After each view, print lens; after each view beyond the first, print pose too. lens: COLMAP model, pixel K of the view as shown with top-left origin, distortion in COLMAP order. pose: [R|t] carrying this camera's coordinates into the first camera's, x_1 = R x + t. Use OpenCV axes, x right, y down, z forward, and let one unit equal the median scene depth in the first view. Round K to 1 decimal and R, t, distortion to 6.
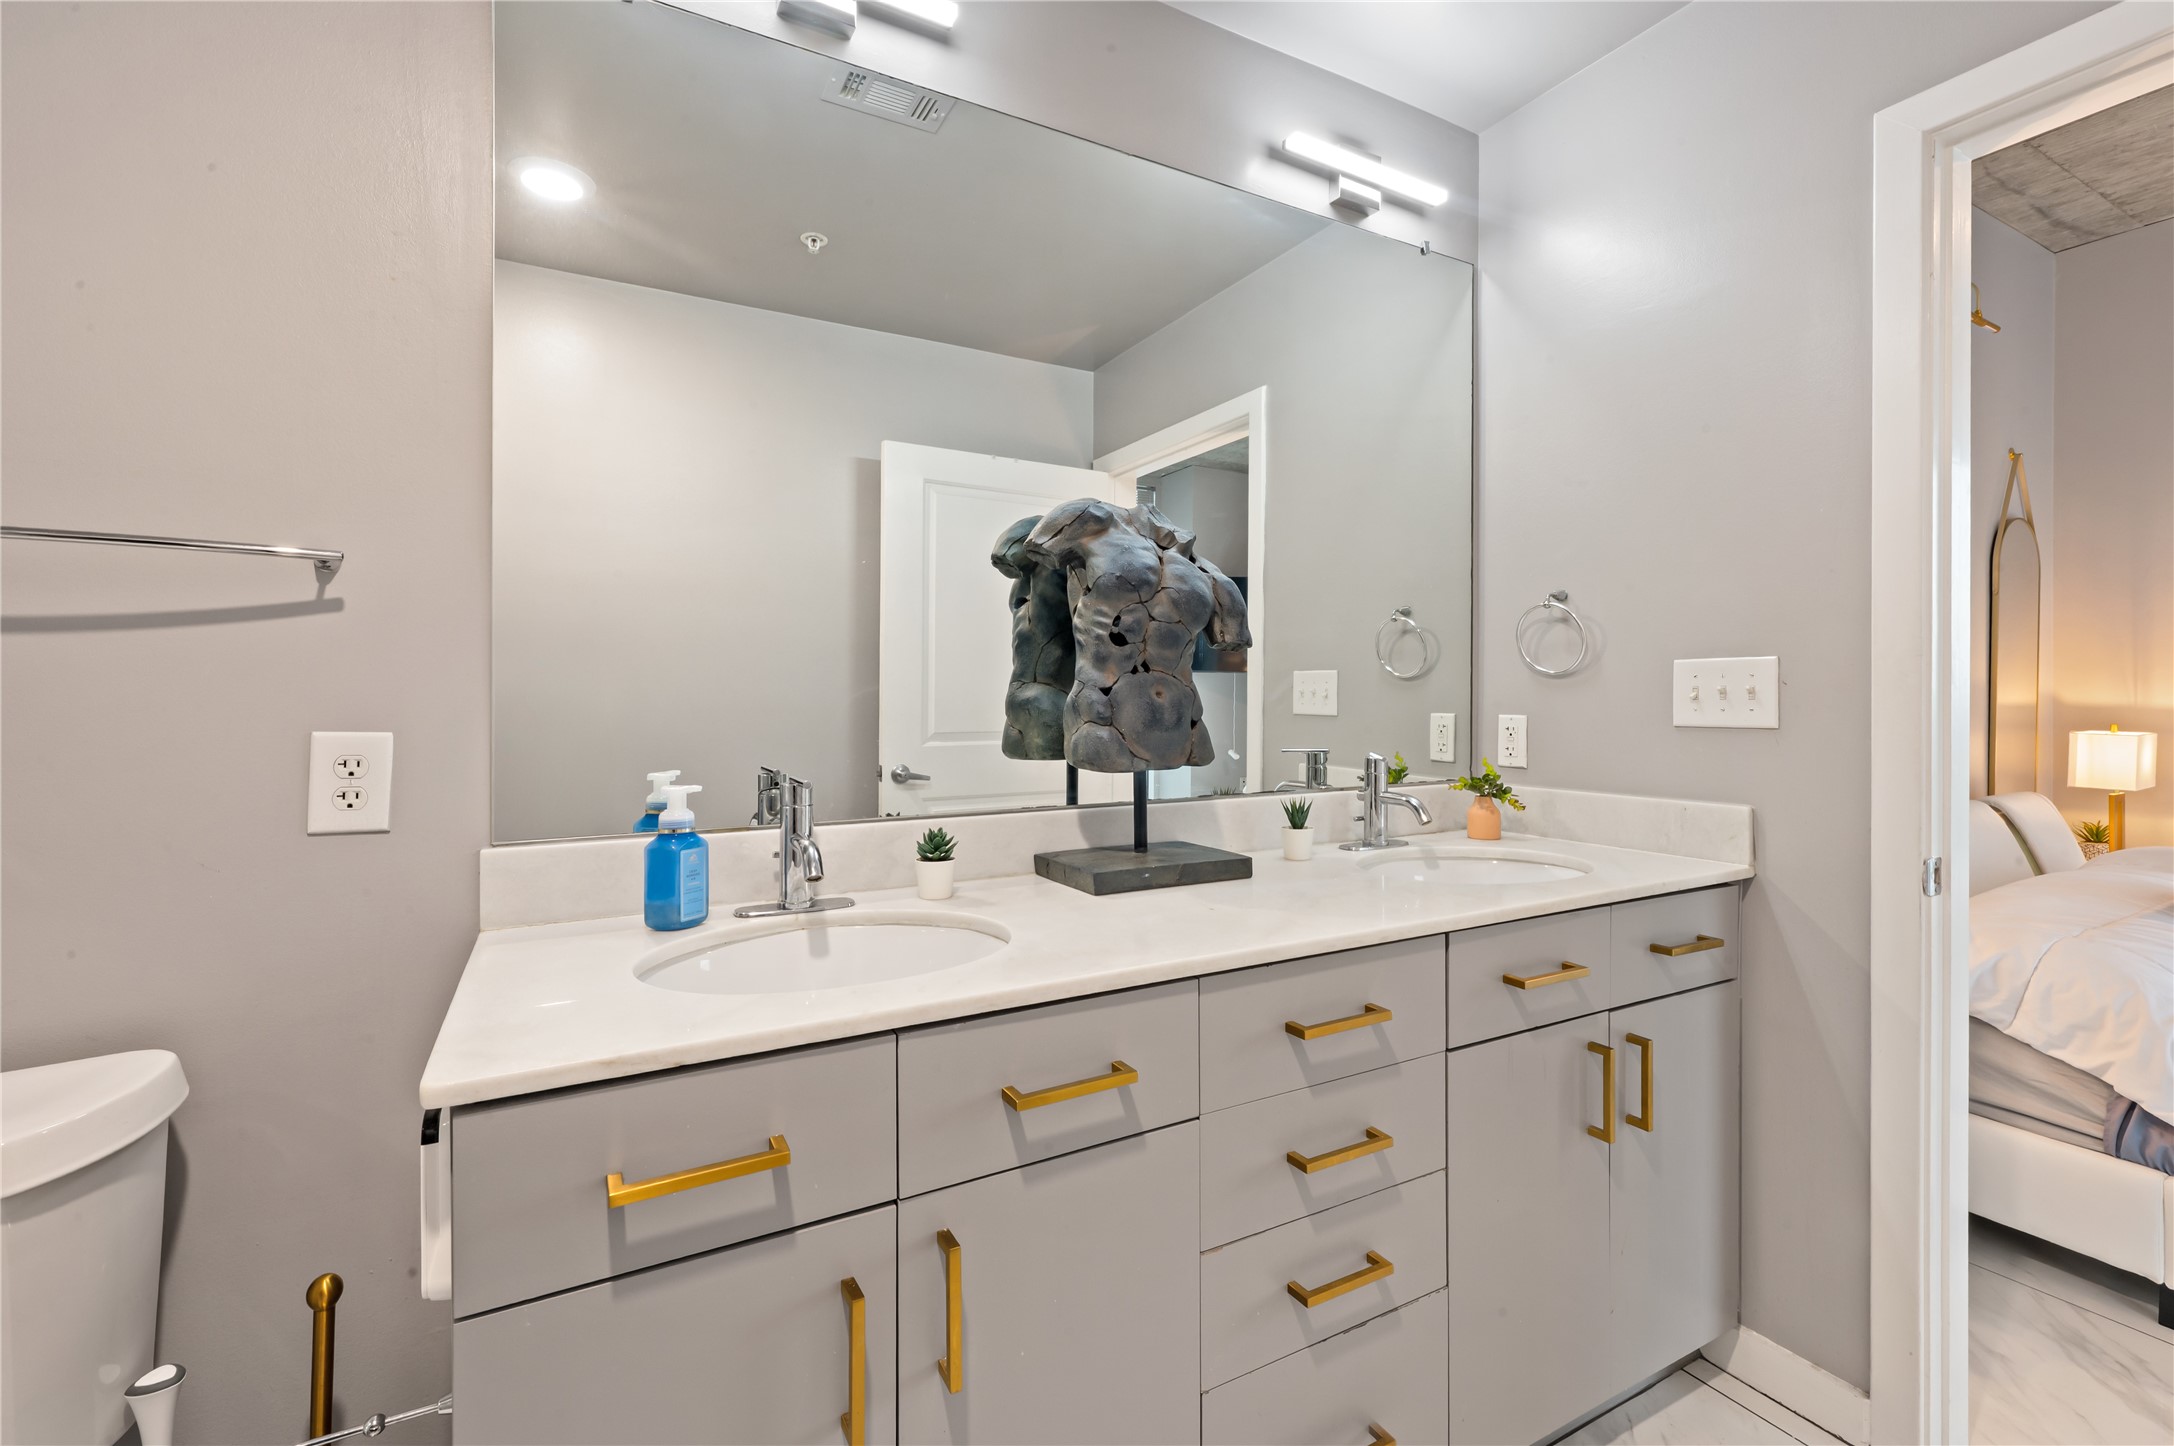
lens RADIAL K [[927.6, 0, 1086.7], [0, 927.6, 702.8], [0, 0, 1]] dist [0.000980, 0.000241]
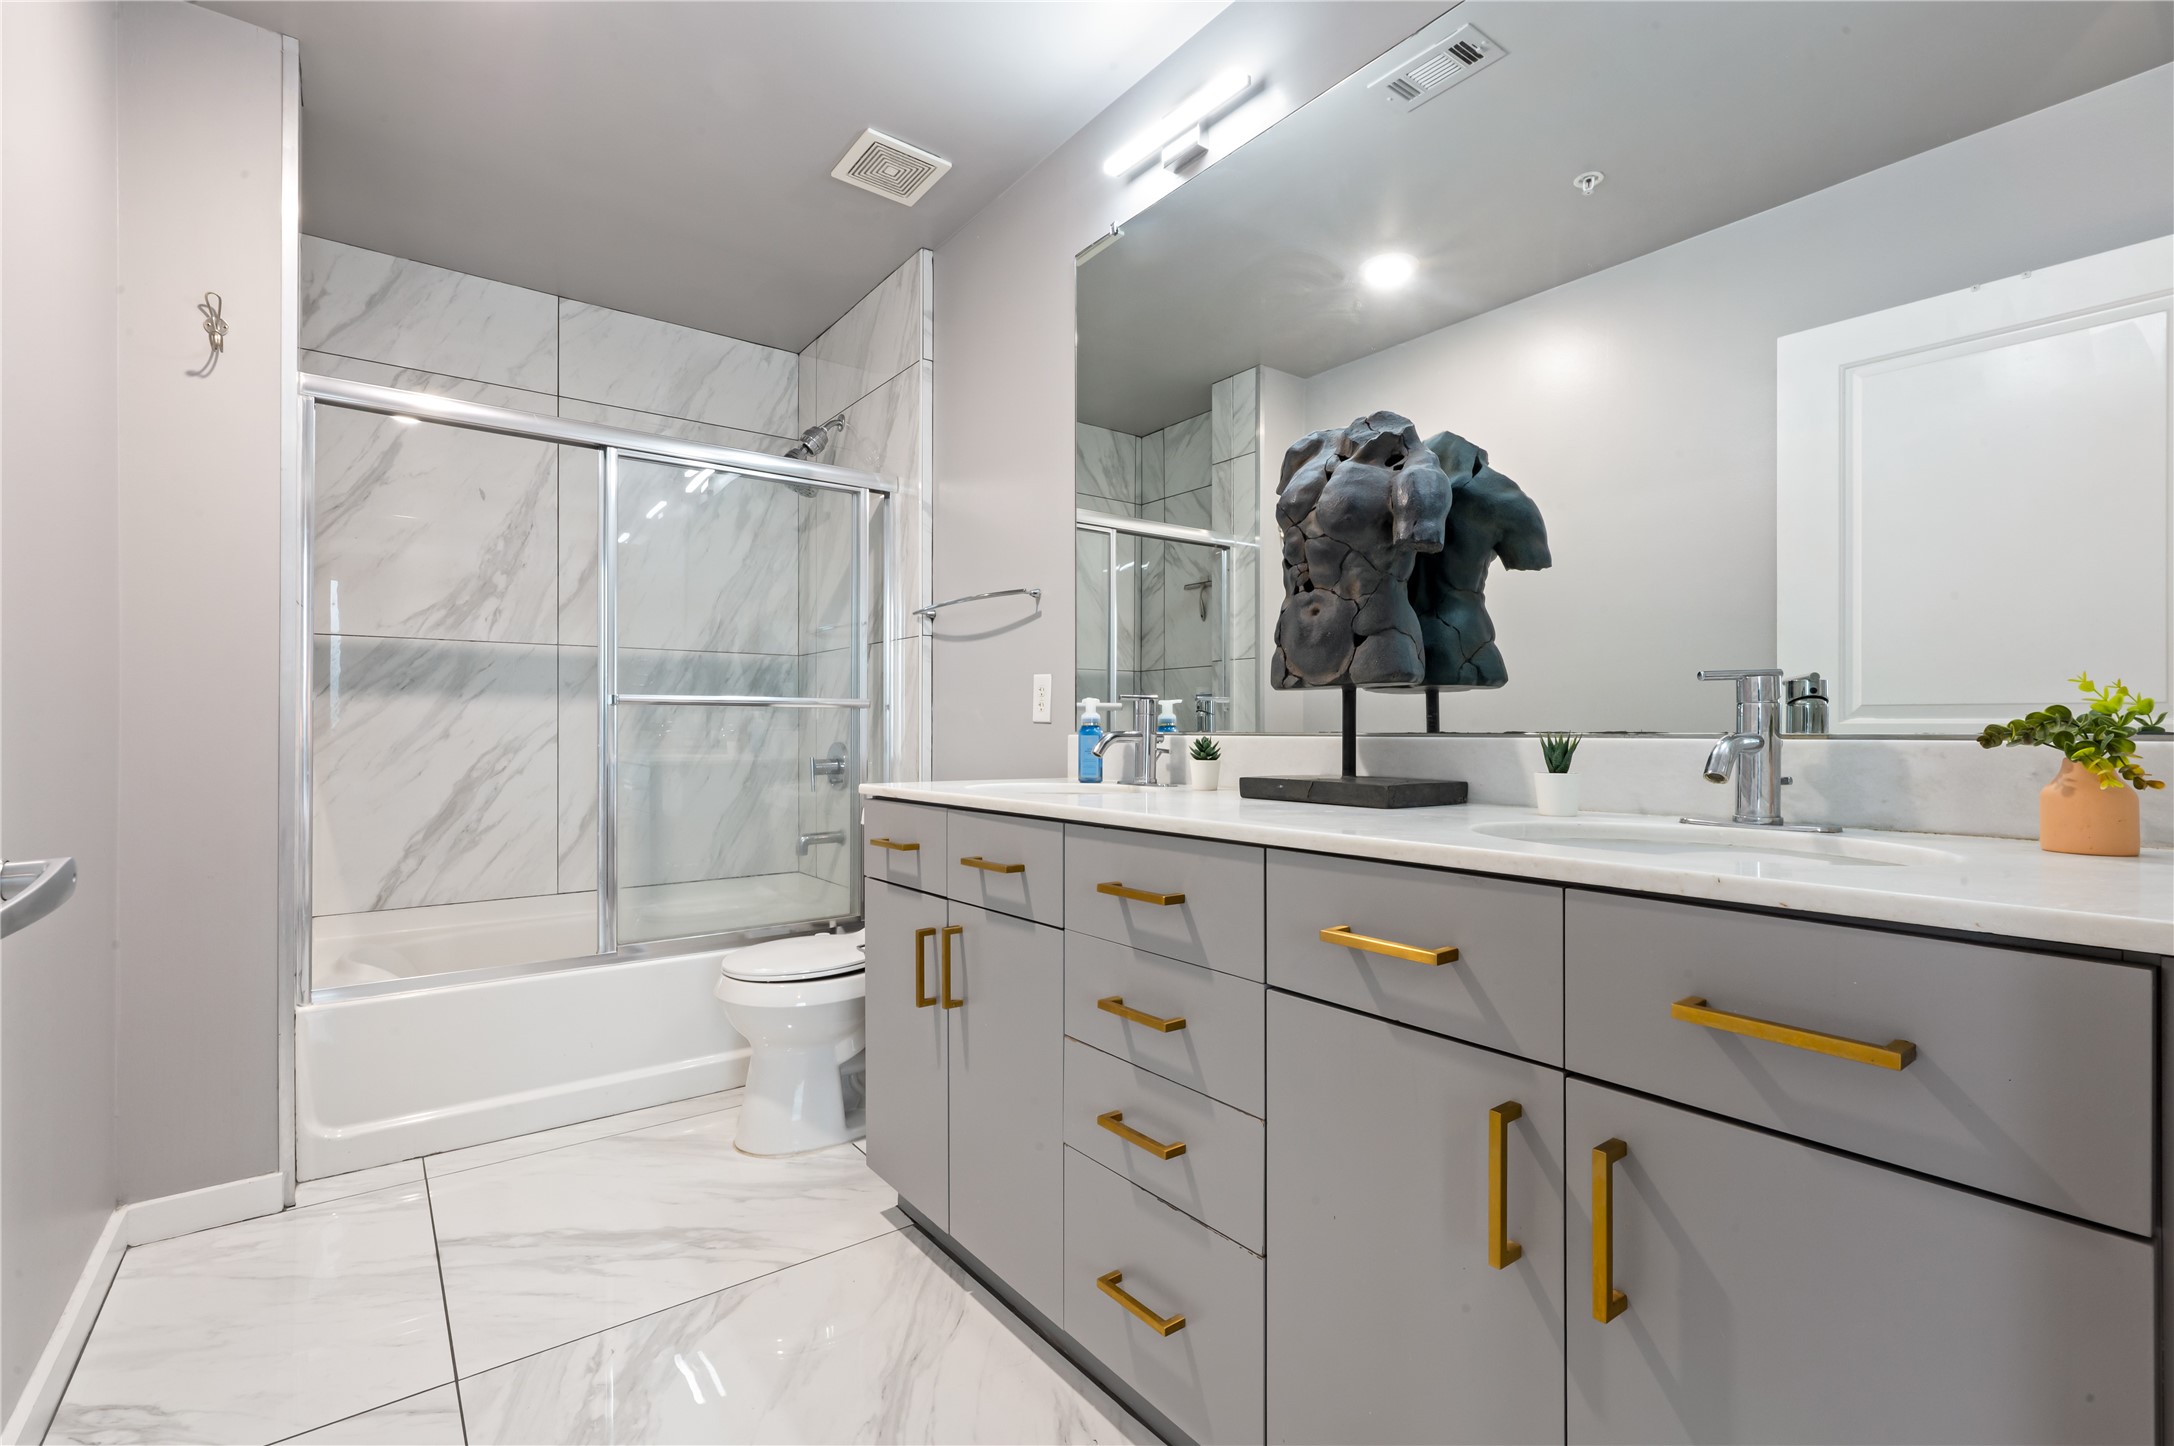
lens RADIAL K [[982.5, 0, 1084.8], [0, 982.5, 725.5], [0, 0, 1]] dist [0.002322, 0.000044]
pose [[0.141642, -0.003680, -0.989911, 1.247249], [-0.008039, 0.999956, -0.004868, 0.138270], [0.989885, 0.008648, 0.141606, 0.691666]]
